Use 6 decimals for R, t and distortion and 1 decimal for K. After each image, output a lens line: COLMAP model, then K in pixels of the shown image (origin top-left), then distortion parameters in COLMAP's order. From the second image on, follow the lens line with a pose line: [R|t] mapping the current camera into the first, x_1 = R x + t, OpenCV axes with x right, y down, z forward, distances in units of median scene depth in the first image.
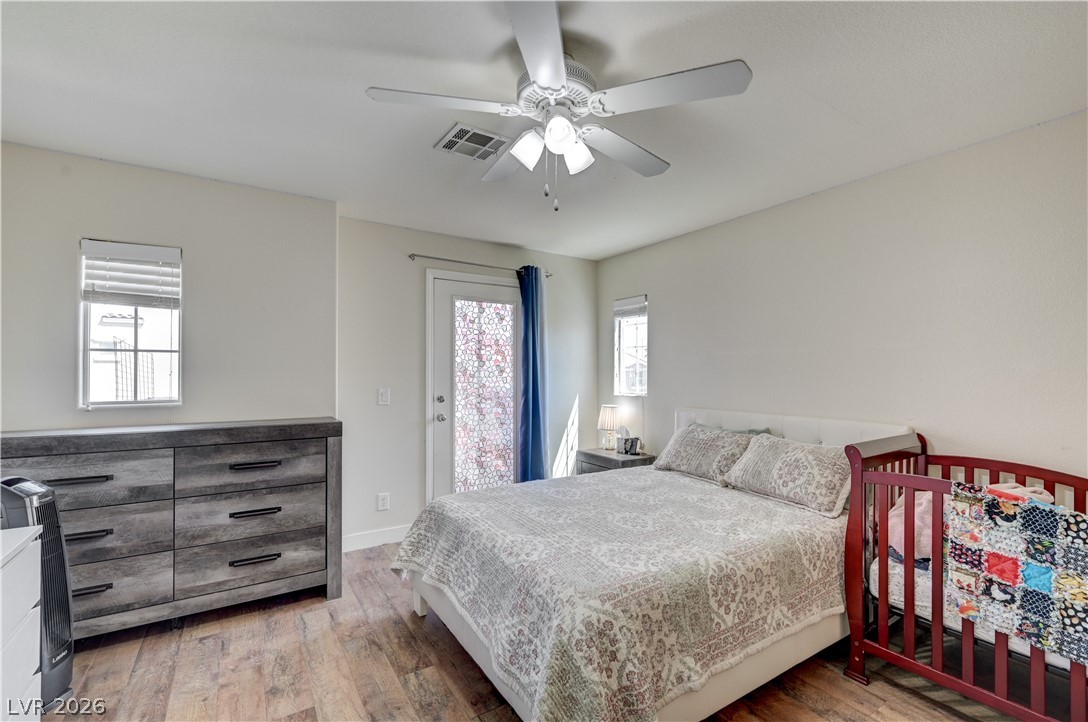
lens RADIAL K [[481.8, 0, 551.3], [0, 481.8, 369.5], [0, 0, 1]] dist [0.001595, -0.000562]
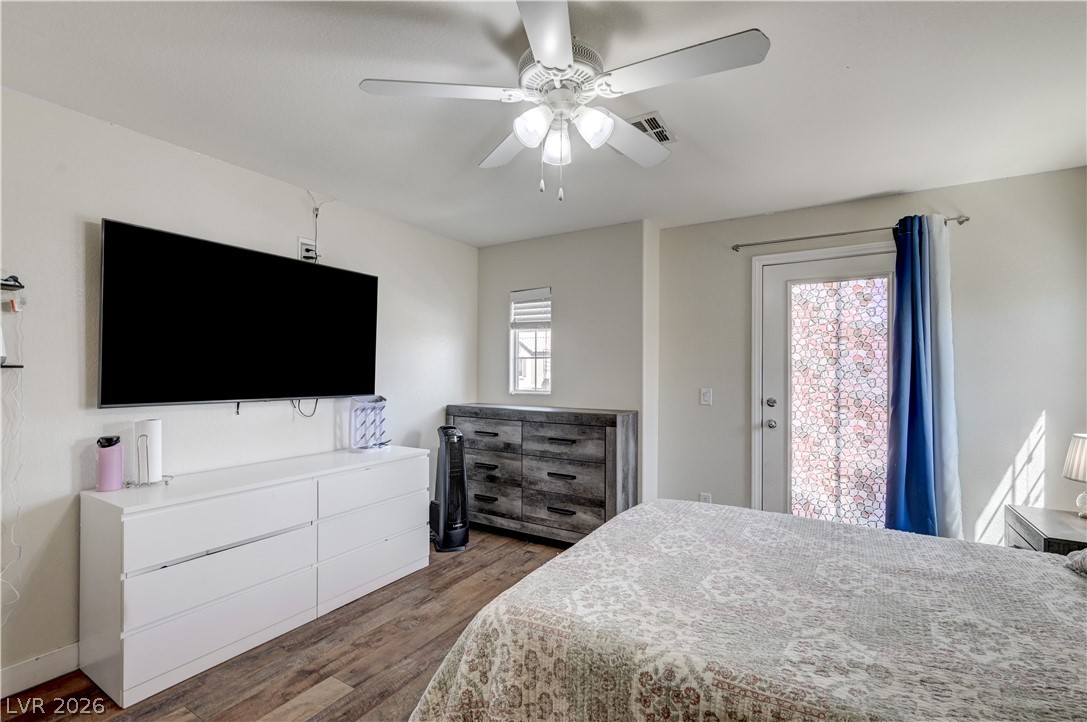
lens RADIAL K [[481.4, 0, 541.7], [0, 481.4, 369.8], [0, 0, 1]] dist [0.001595, -0.000562]
pose [[0.415707, -0.003736, -0.909491, 0.573890], [0.003783, 0.999990, -0.002378, 0.003375], [0.909491, -0.002452, 0.415717, 0.381349]]
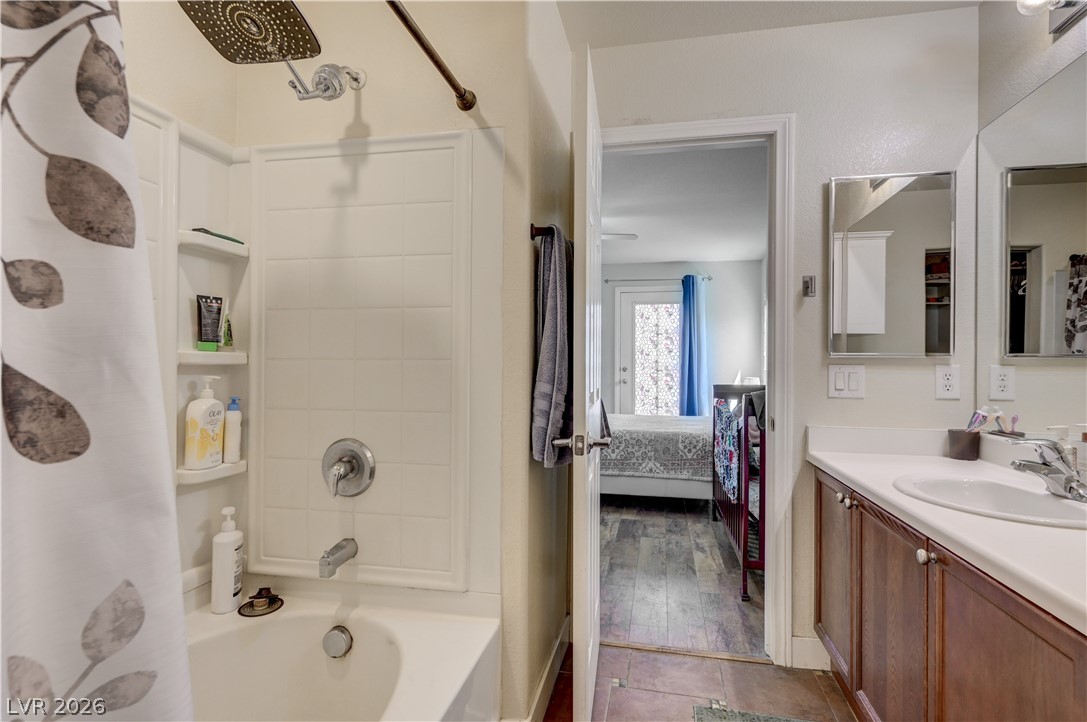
lens RADIAL K [[549.6, 0, 539.7], [0, 549.6, 360.1], [0, 0, 1]] dist [0.000527, 0.000024]
pose [[0.697554, -0.004906, -0.716515, 1.256348], [0.000639, 0.999980, -0.006226, 0.061712], [0.716532, 0.003885, 0.697544, -0.649048]]
